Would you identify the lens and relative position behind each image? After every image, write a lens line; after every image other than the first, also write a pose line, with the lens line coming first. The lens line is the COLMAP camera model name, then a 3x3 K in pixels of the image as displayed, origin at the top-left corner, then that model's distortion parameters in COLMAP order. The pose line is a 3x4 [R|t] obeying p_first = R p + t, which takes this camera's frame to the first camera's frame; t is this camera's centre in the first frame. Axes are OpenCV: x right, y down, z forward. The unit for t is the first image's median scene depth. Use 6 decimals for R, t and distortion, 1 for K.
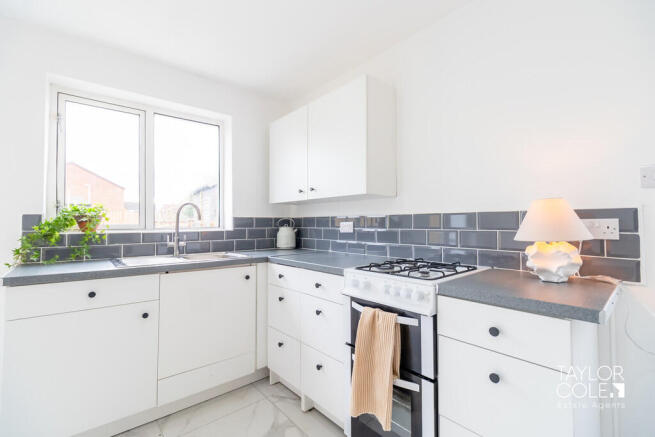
lens RADIAL K [[288.2, 0, 334.1], [0, 288.2, 215.8], [0, 0, 1]] dist [0.000041, 0.000019]
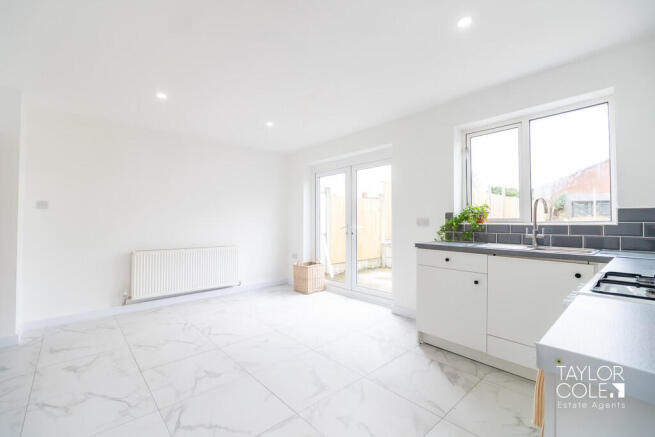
lens RADIAL K [[288.6, 0, 323.3], [0, 288.6, 217.5], [0, 0, 1]] dist [-0.001791, -0.000468]
pose [[-0.006355, -0.010364, -0.999926, 0.610791], [0.025524, 0.999619, -0.010523, 0.020826], [0.999654, -0.025589, -0.006088, 0.221055]]
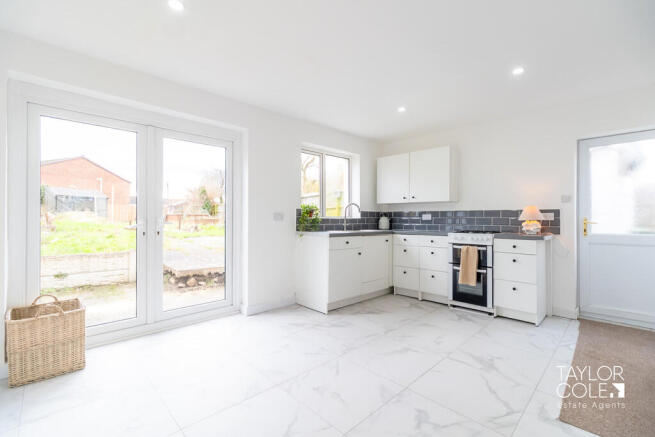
lens RADIAL K [[294.3, 0, 329.6], [0, 294.3, 217.5], [0, 0, 1]] dist [-0.001218, -0.000256]
pose [[0.998227, 0.008747, 0.058870, -0.836672], [-0.010032, 0.999717, 0.021561, 0.008639], [-0.058665, -0.022114, 0.998033, -1.060761]]
